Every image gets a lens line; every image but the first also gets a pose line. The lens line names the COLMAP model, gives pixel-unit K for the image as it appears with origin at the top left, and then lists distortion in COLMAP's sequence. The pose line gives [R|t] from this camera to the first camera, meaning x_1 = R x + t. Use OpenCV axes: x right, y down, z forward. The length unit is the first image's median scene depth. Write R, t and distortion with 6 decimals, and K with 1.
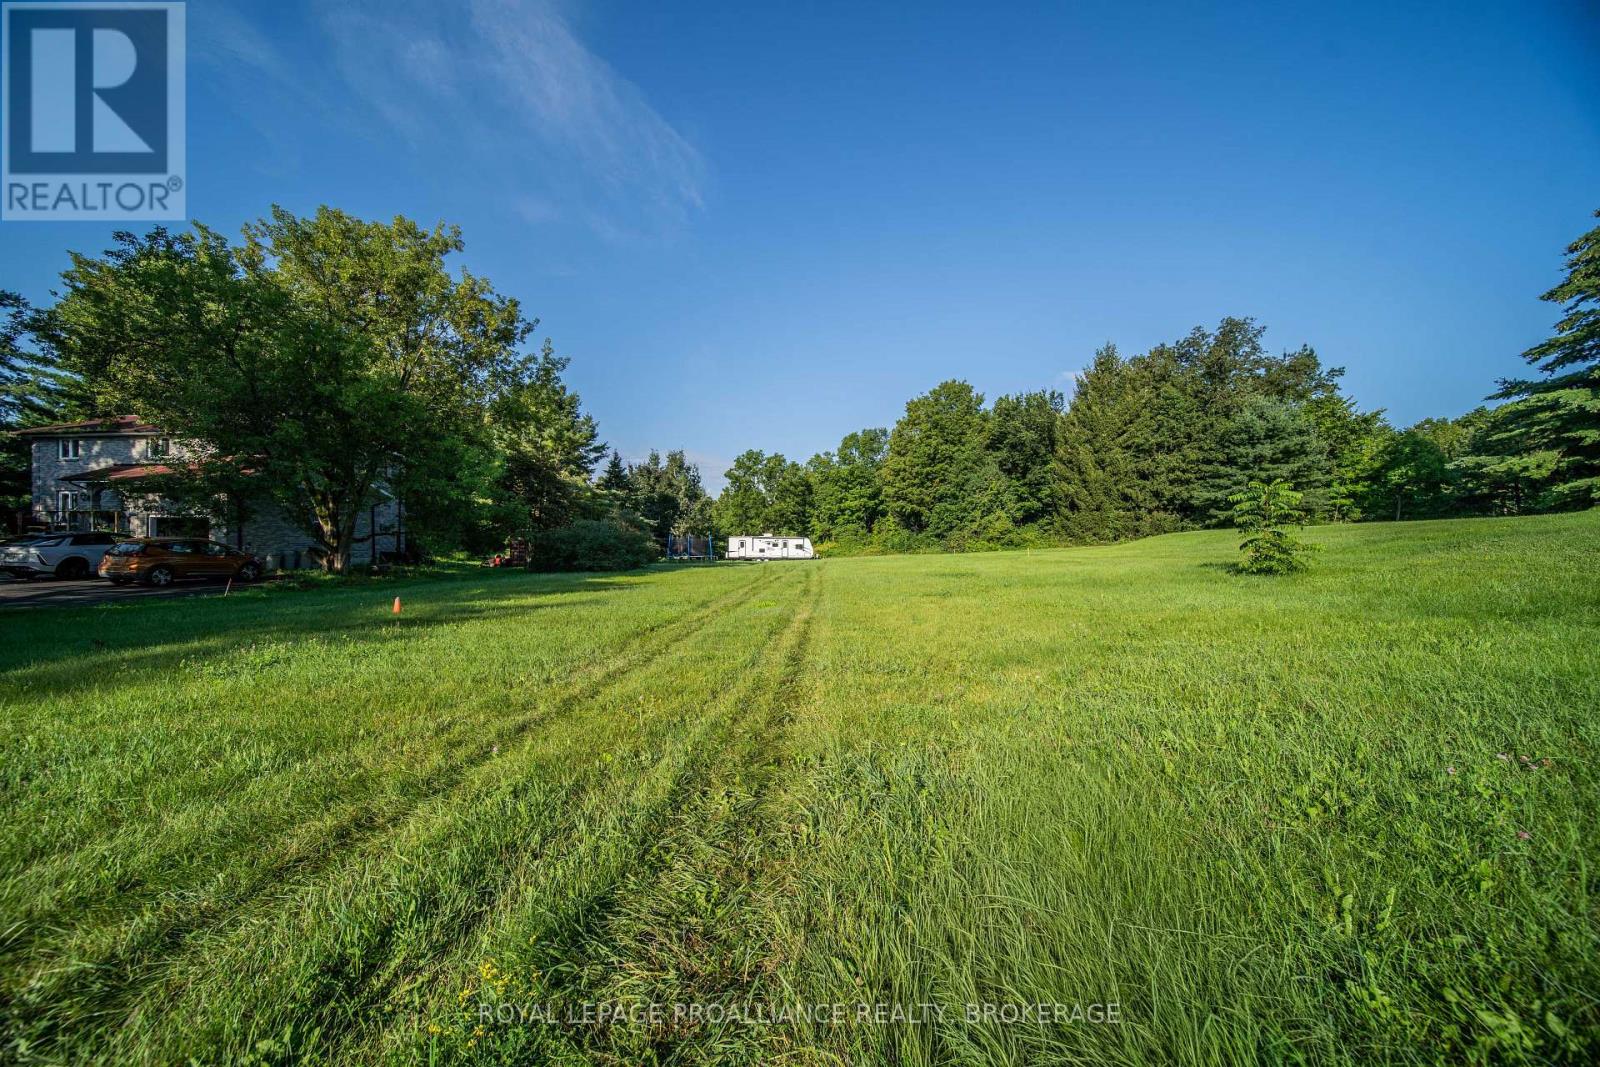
lens RADIAL K [[573.0, 0, 800.0], [0, 573.0, 533.5], [0, 0, 1]] dist [0.000700, 0.000040]
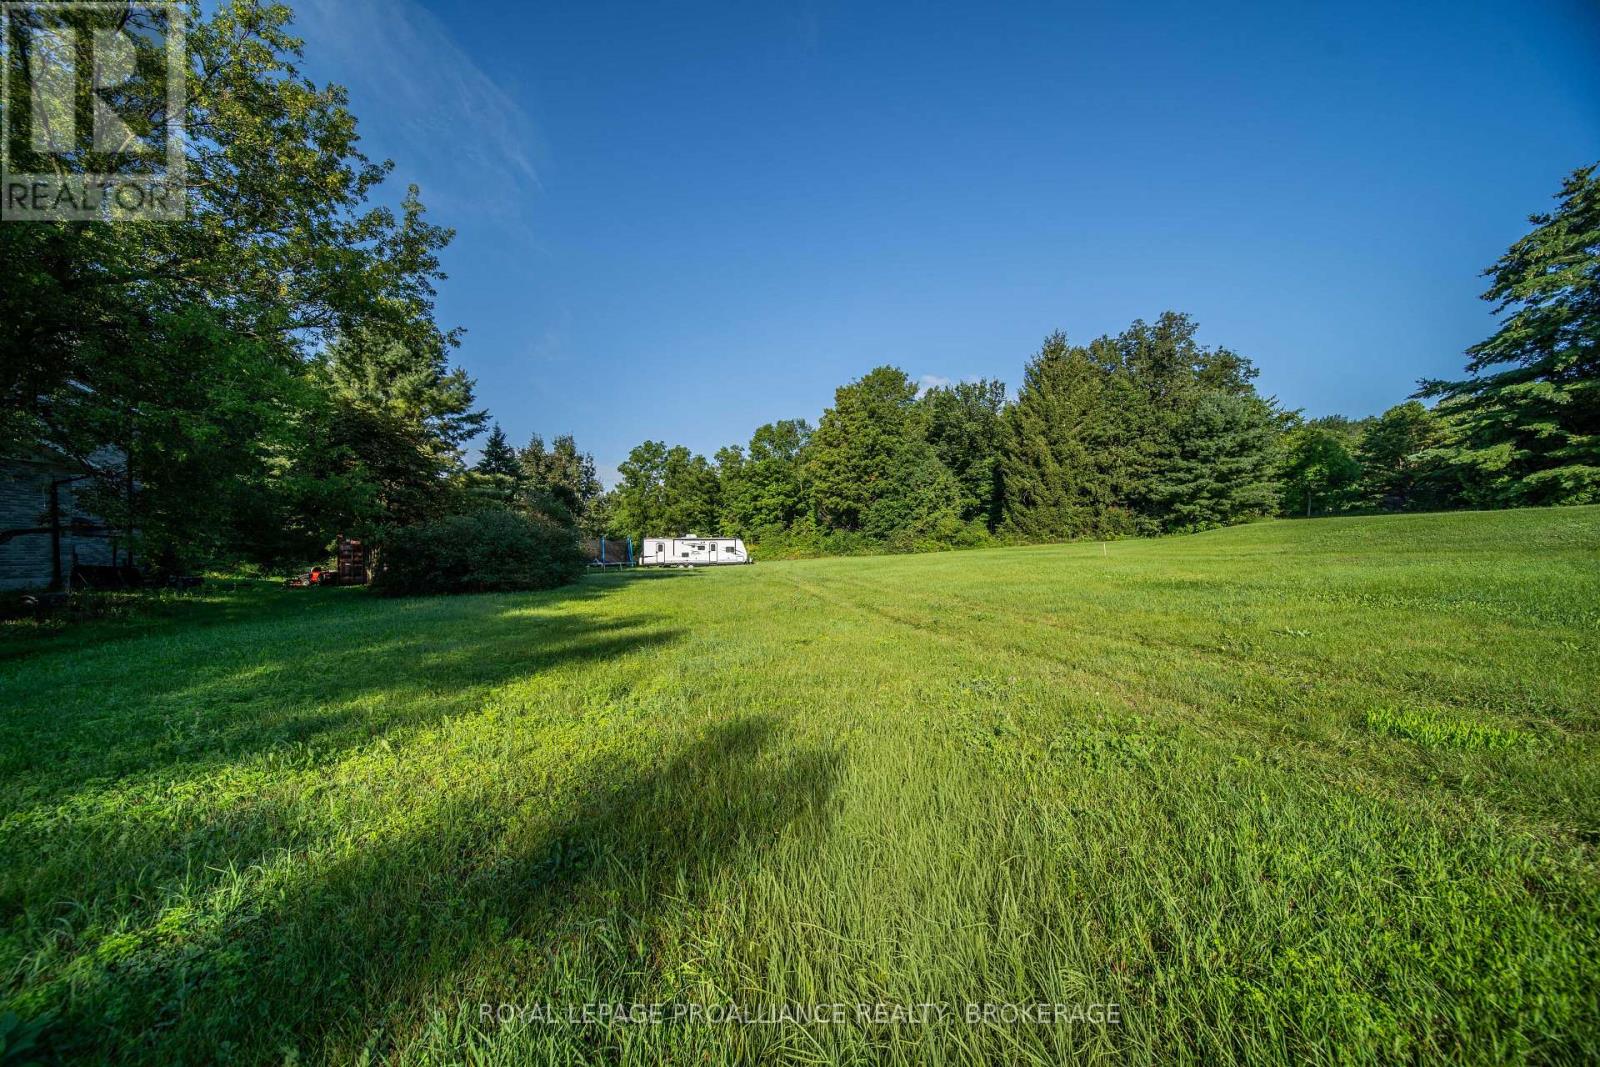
lens RADIAL K [[573.0, 0, 800.0], [0, 573.0, 533.5], [0, 0, 1]] dist [0.000700, 0.000040]
pose [[0.976625, -0.008811, 0.214768, -0.082095], [0.010211, 0.999933, -0.005412, 0.005250], [-0.214706, 0.007478, 0.976650, 0.156434]]
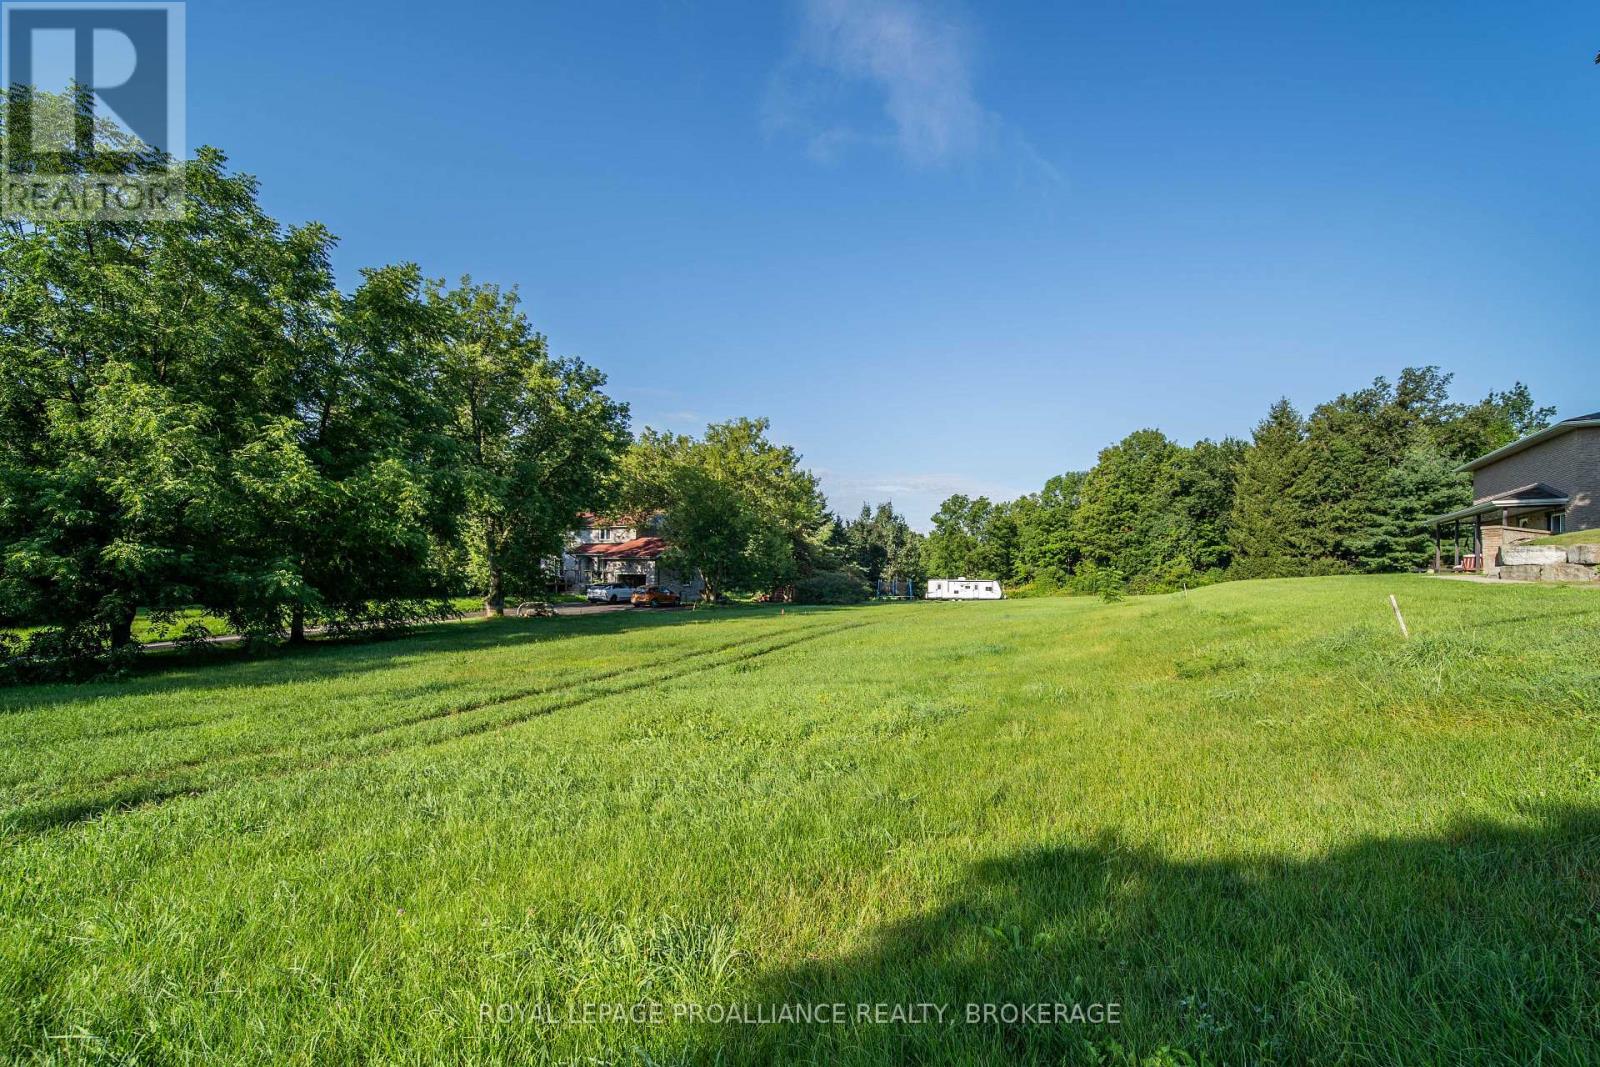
lens RADIAL K [[688.4, 0, 851.8], [0, 688.4, 568.9], [0, 0, 1]] dist [-0.000086, -0.000052]
pose [[0.964658, -0.003420, -0.263485, 0.098573], [0.002965, 0.999993, -0.002126, -0.014796], [0.263490, 0.001270, 0.964661, -0.412265]]
